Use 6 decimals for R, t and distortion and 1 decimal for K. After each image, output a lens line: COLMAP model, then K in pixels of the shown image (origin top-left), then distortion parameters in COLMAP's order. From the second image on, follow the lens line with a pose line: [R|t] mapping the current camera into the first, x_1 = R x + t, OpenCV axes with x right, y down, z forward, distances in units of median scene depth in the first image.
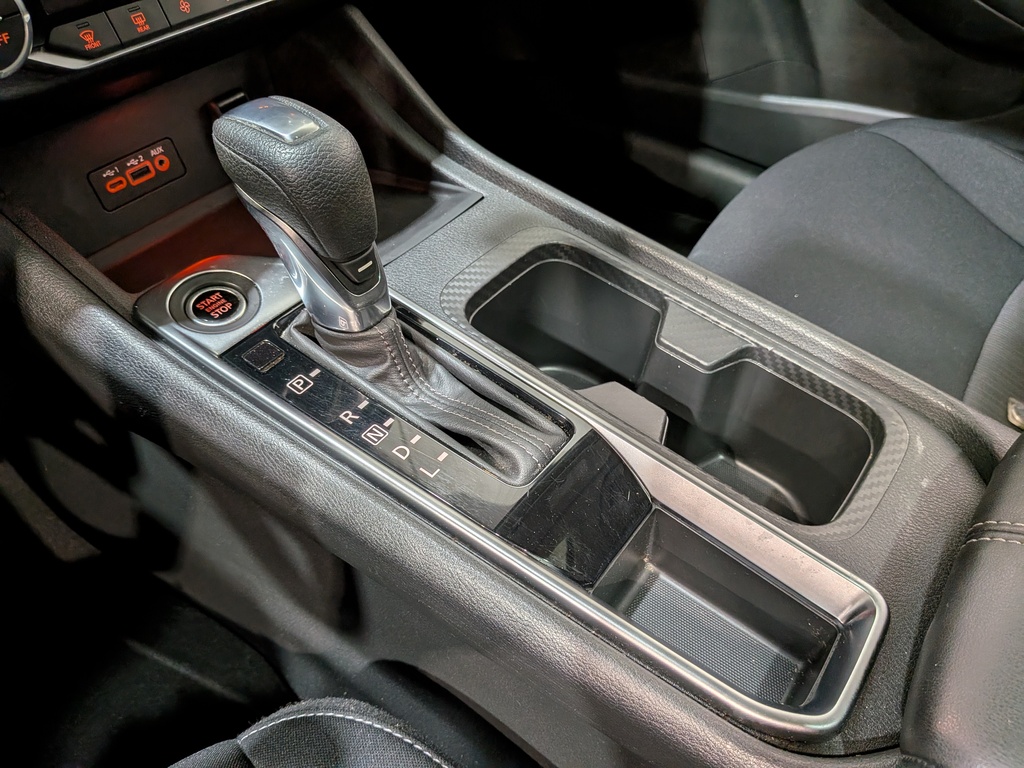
lens RADIAL K [[744.4, 0, 511.8], [0, 744.4, 400.1], [0, 0, 1]] dist [0.053977, -0.094879]
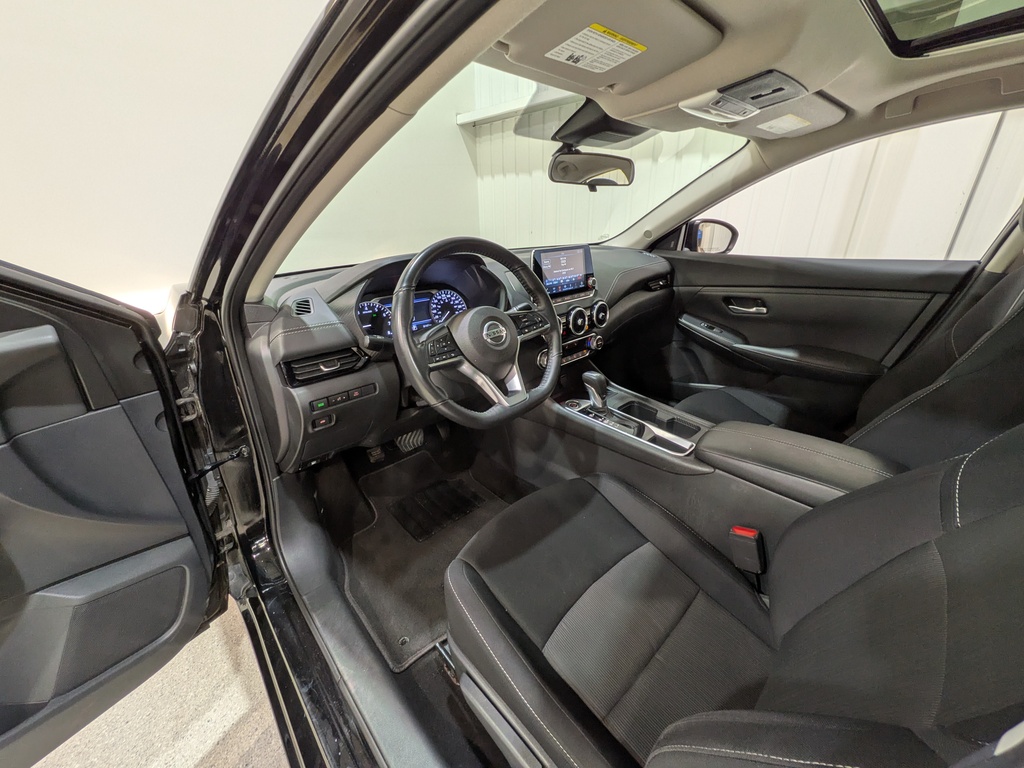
lens RADIAL K [[406.6, 0, 522.3], [0, 406.6, 381.7], [0, 0, 1]] dist [-0.000689, 0.000324]
pose [[0.986634, 0.010993, -0.162580, -0.282098], [-0.077798, 0.908445, -0.410702, 1.013542], [0.143180, 0.417861, 0.897158, -1.912838]]
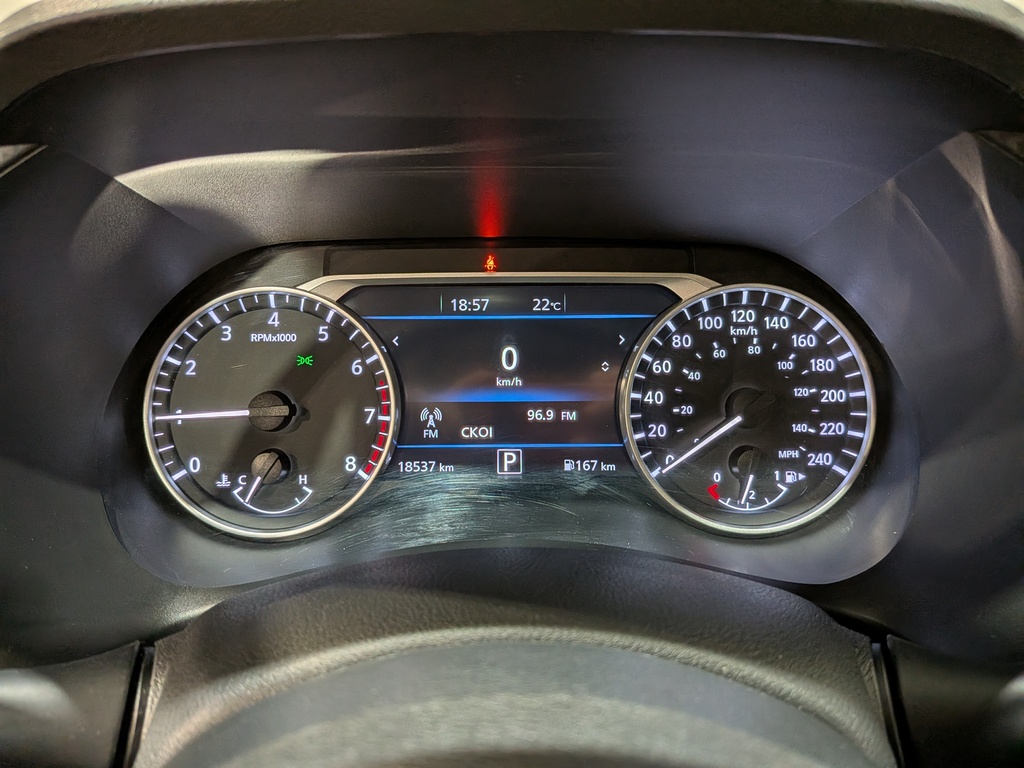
lens RADIAL K [[744.4, 0, 506.5], [0, 744.4, 367.5], [0, 0, 1]] dist [0.053977, -0.094879]
pose [[0.608543, 0.248463, -0.753619, -0.797329], [-0.562800, 0.804656, -0.189169, -0.334463], [0.559403, 0.539254, 0.629503, -0.316611]]
